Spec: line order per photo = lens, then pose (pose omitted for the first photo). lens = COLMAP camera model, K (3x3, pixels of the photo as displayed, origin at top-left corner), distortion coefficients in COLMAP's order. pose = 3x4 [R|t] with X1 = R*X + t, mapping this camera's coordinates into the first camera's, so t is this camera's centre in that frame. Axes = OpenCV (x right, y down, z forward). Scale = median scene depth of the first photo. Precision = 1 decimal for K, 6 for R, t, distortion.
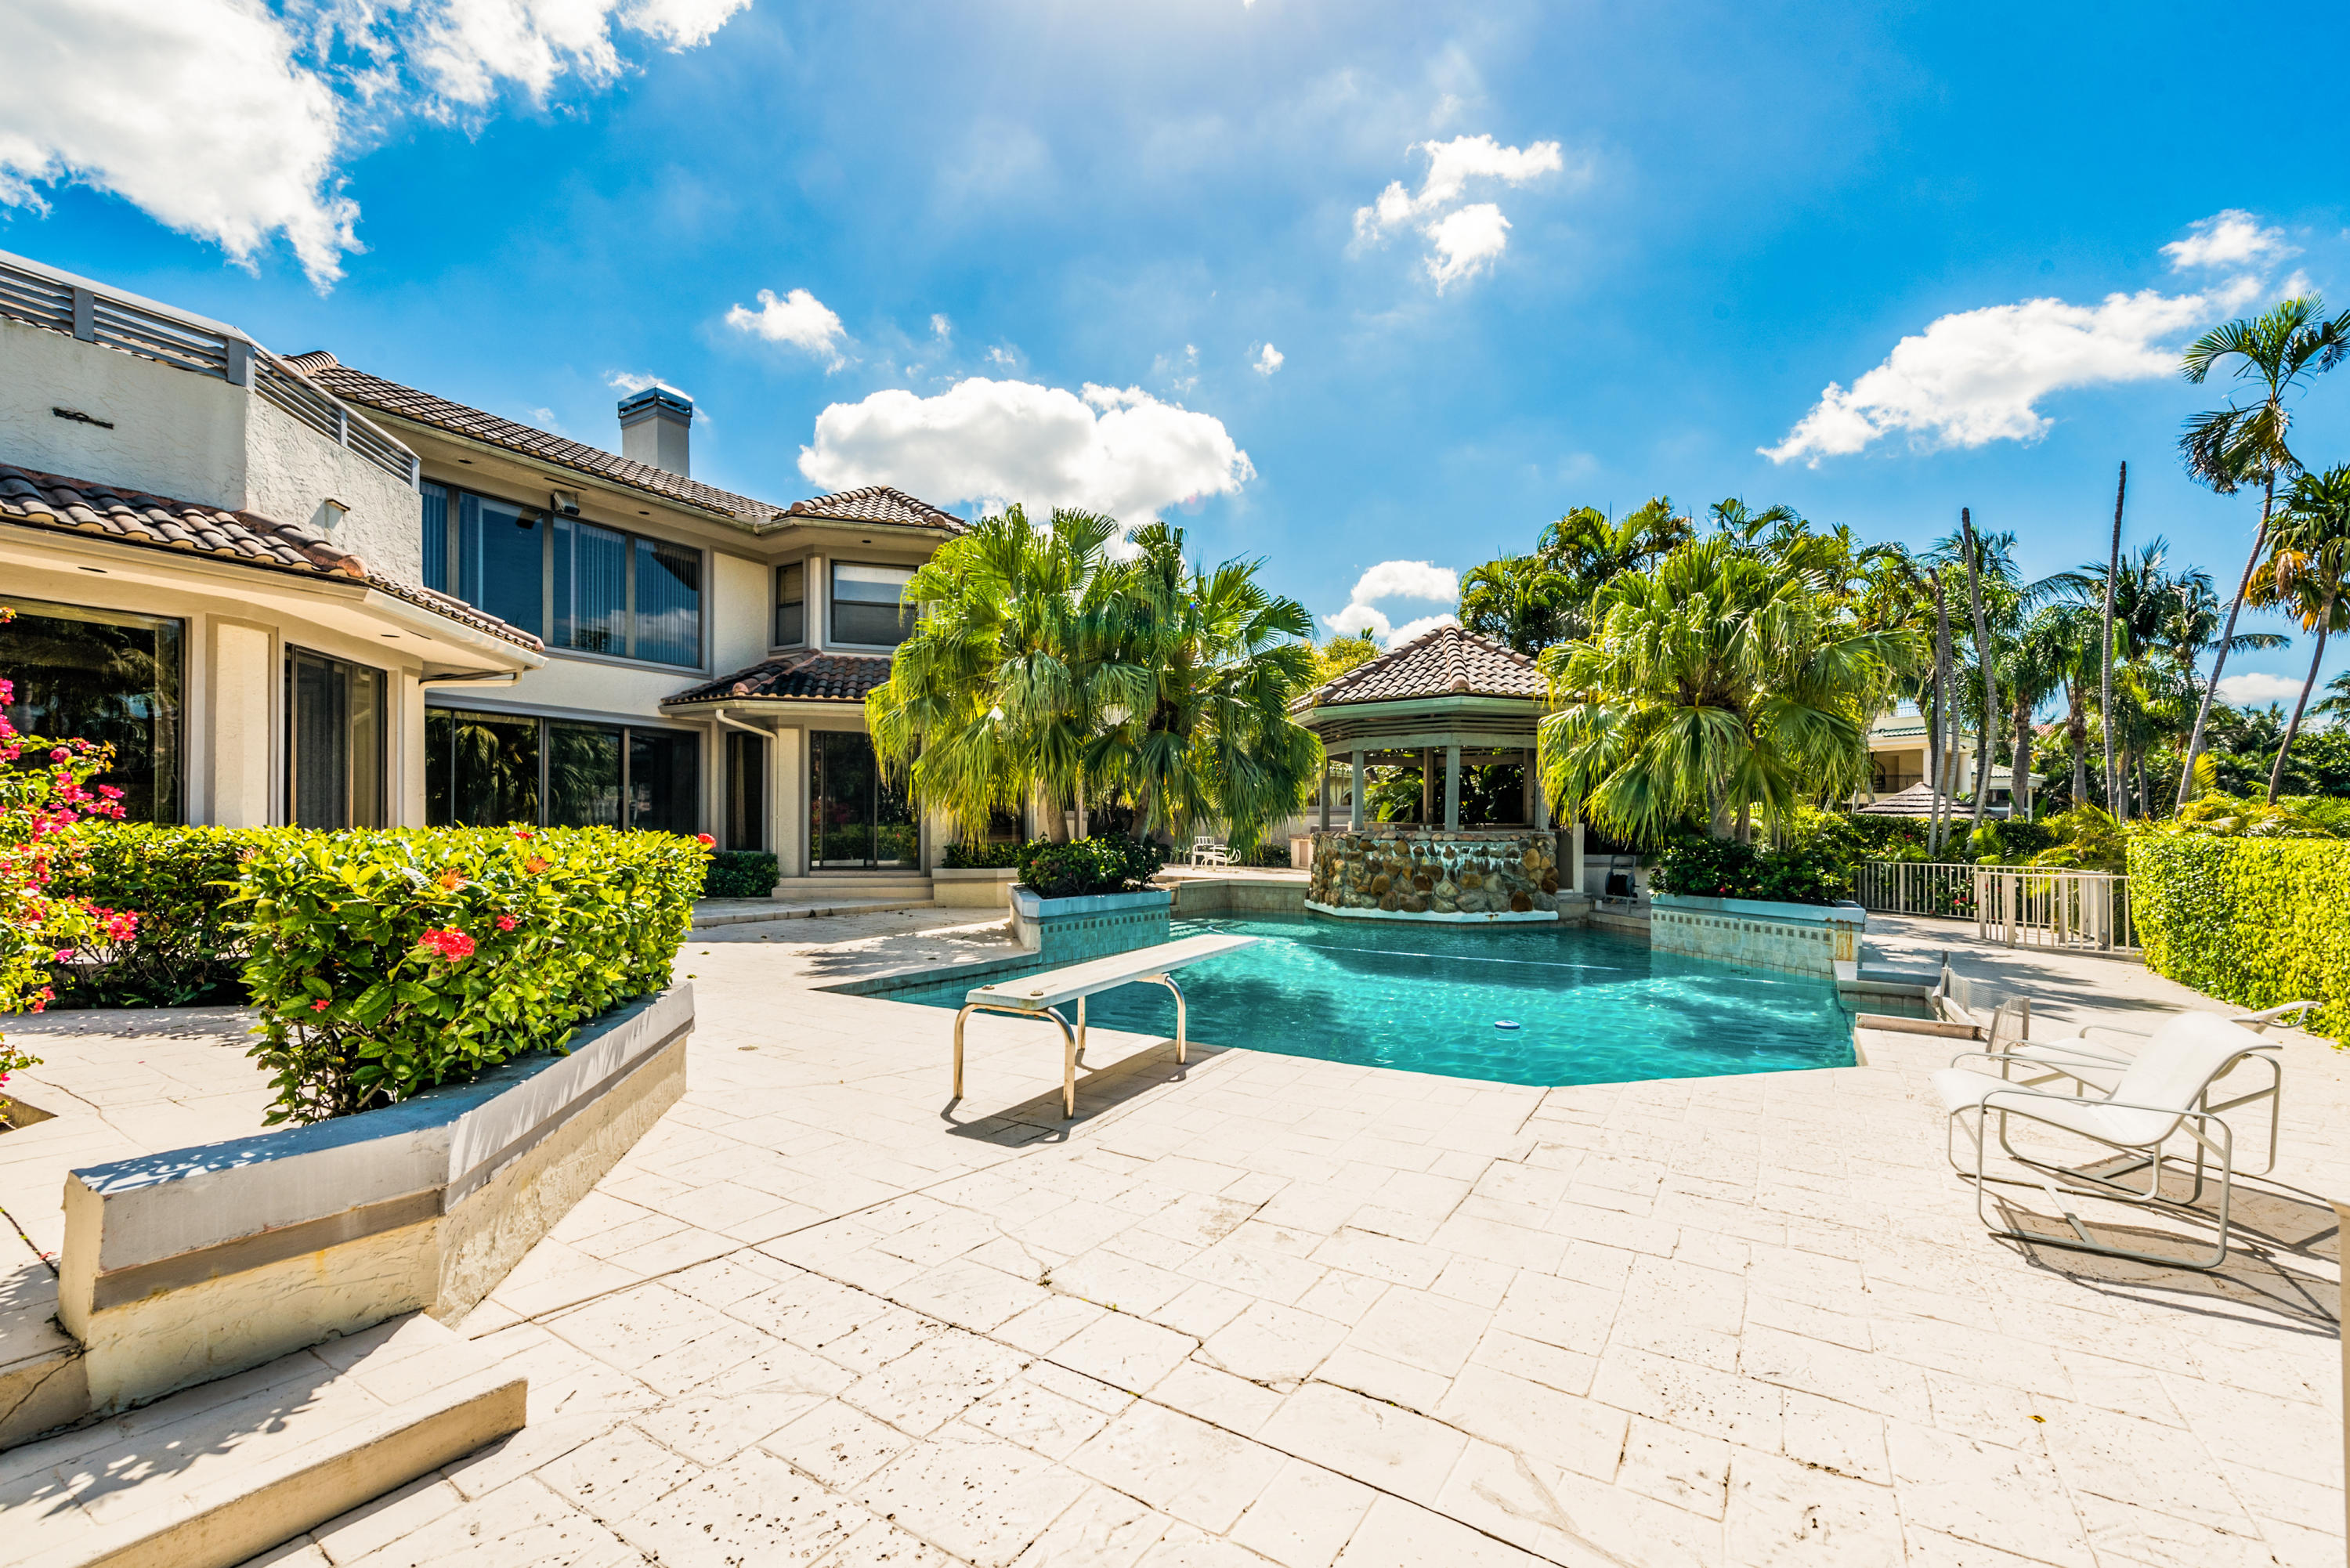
lens RADIAL K [[957.7, 0, 1173.7], [0, 957.7, 834.0], [0, 0, 1]] dist [-0.000063, 0.000055]
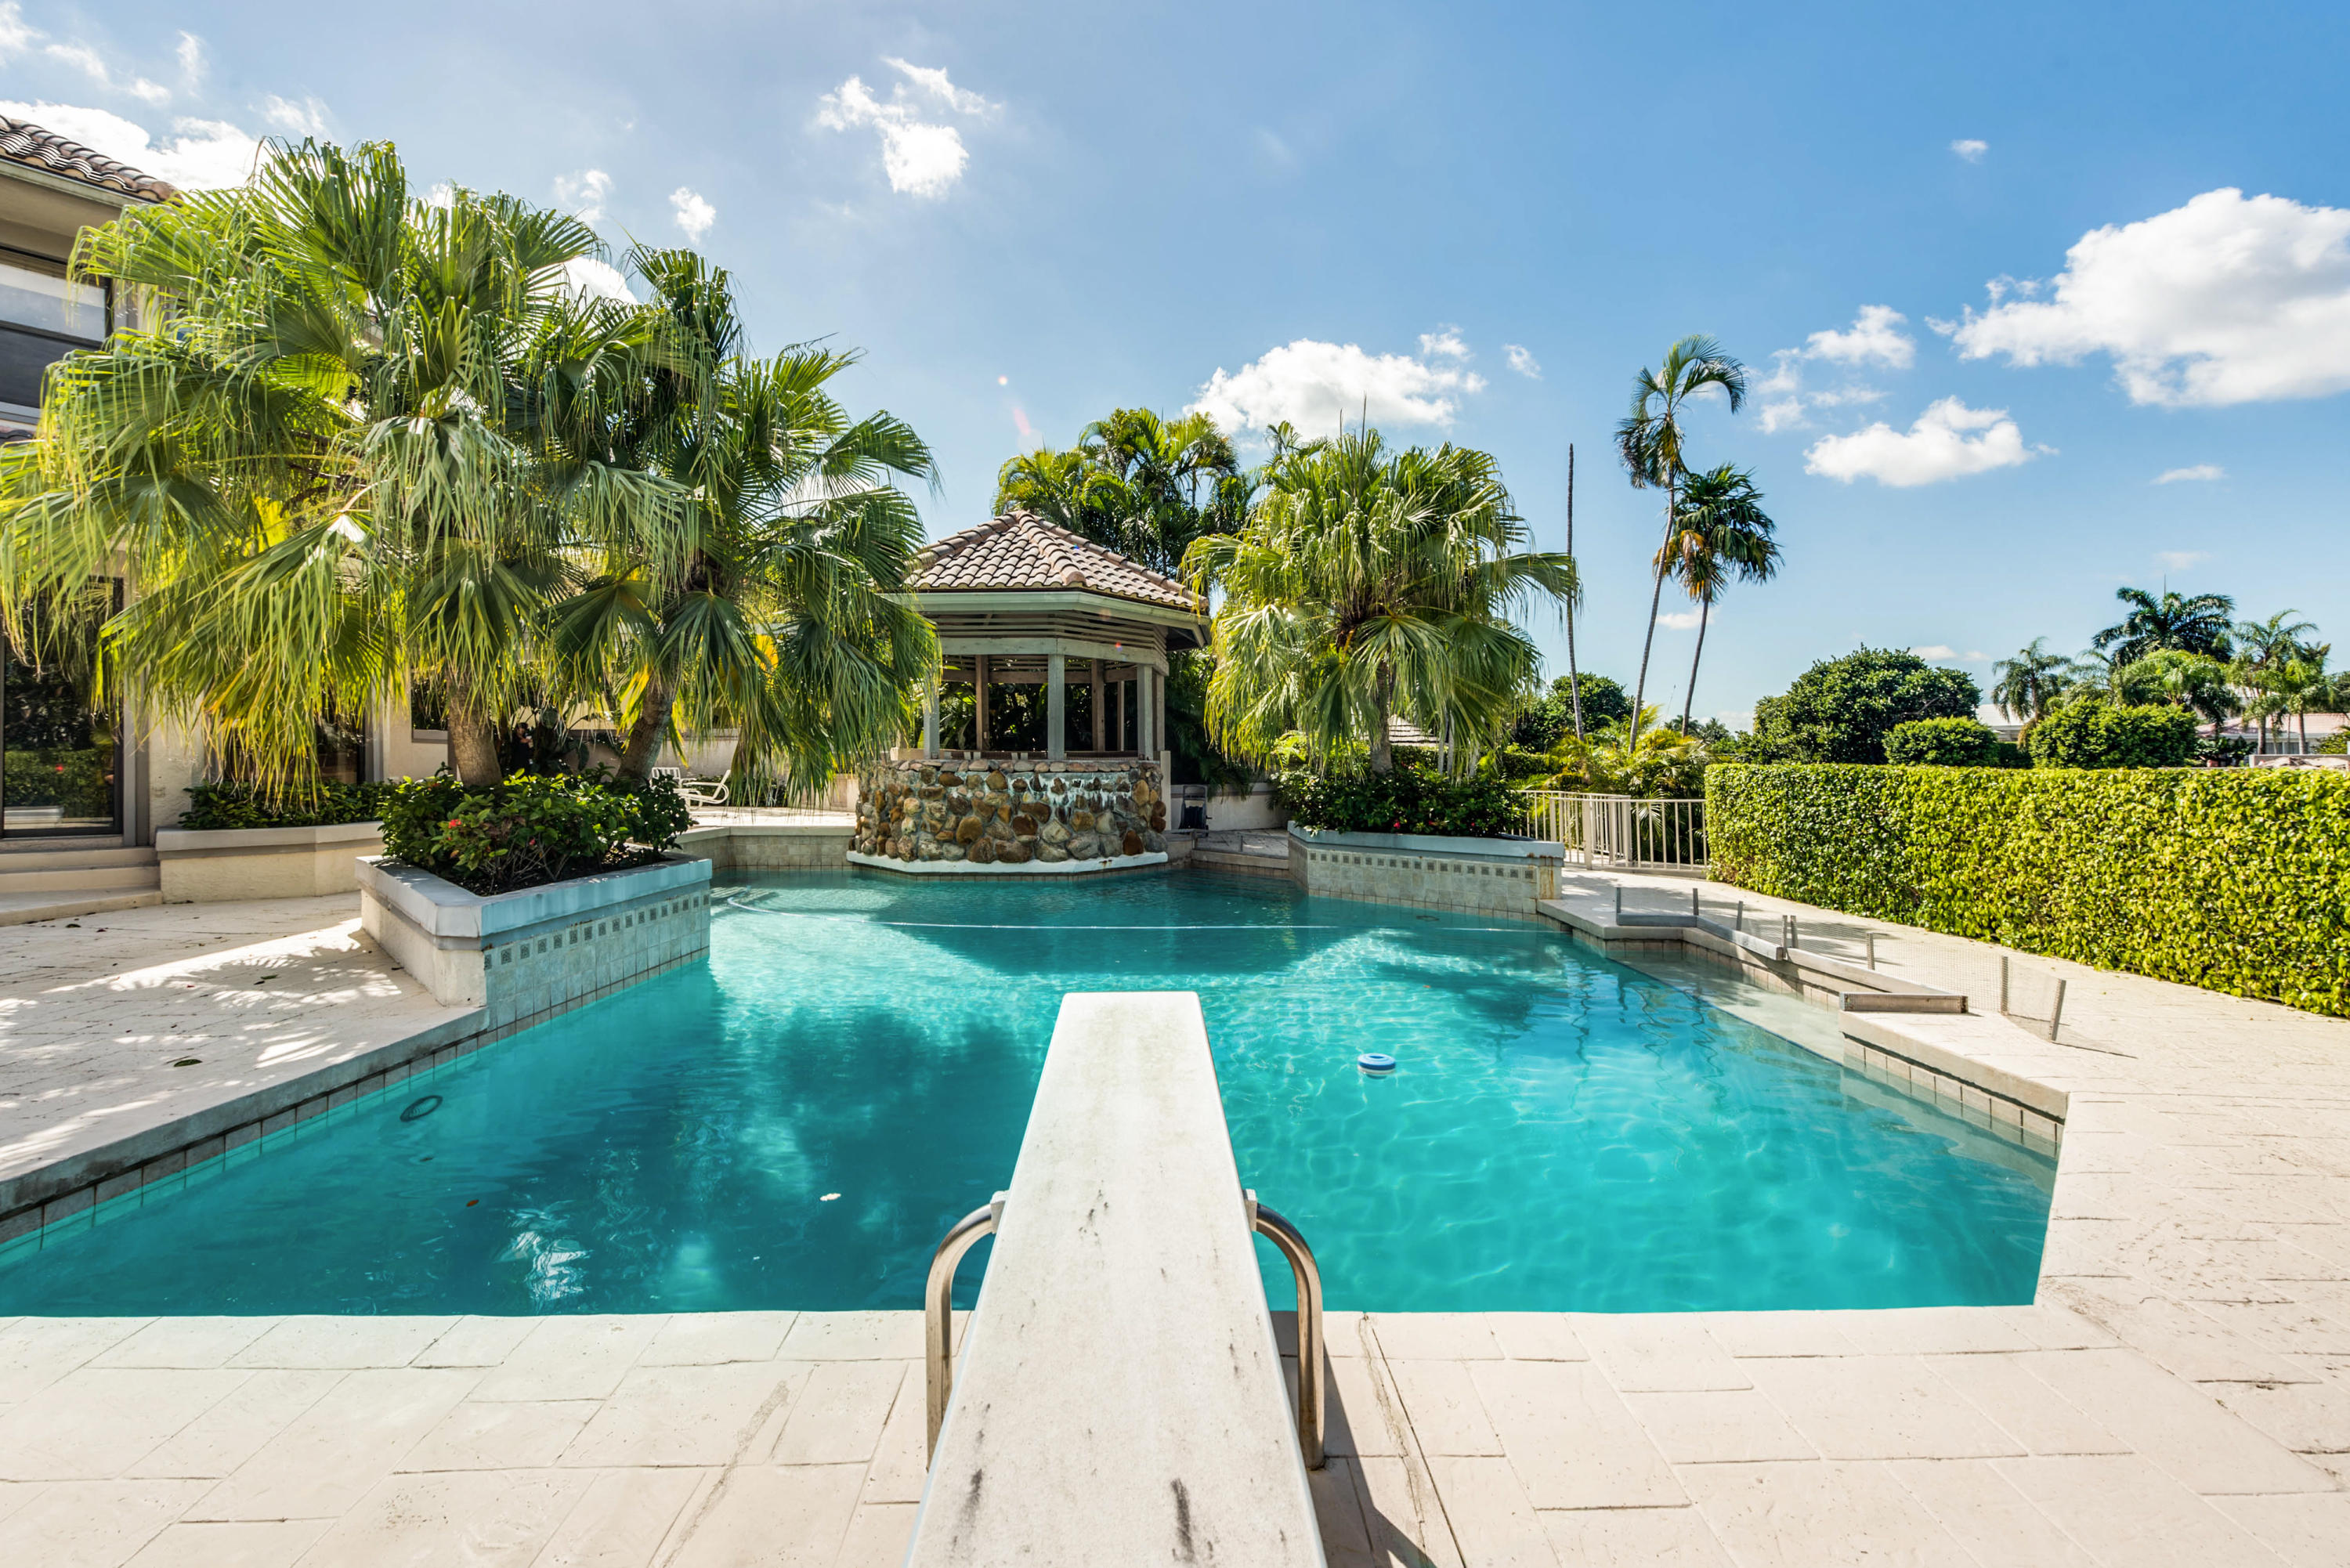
lens RADIAL K [[980.7, 0, 1168.3], [0, 980.7, 766.4], [0, 0, 1]] dist [0.000256, 0.000133]
pose [[0.843635, -0.005690, 0.536888, -0.078115], [0.003227, 0.999980, 0.005527, -0.001809], [-0.536908, -0.002931, 0.843636, 0.264335]]
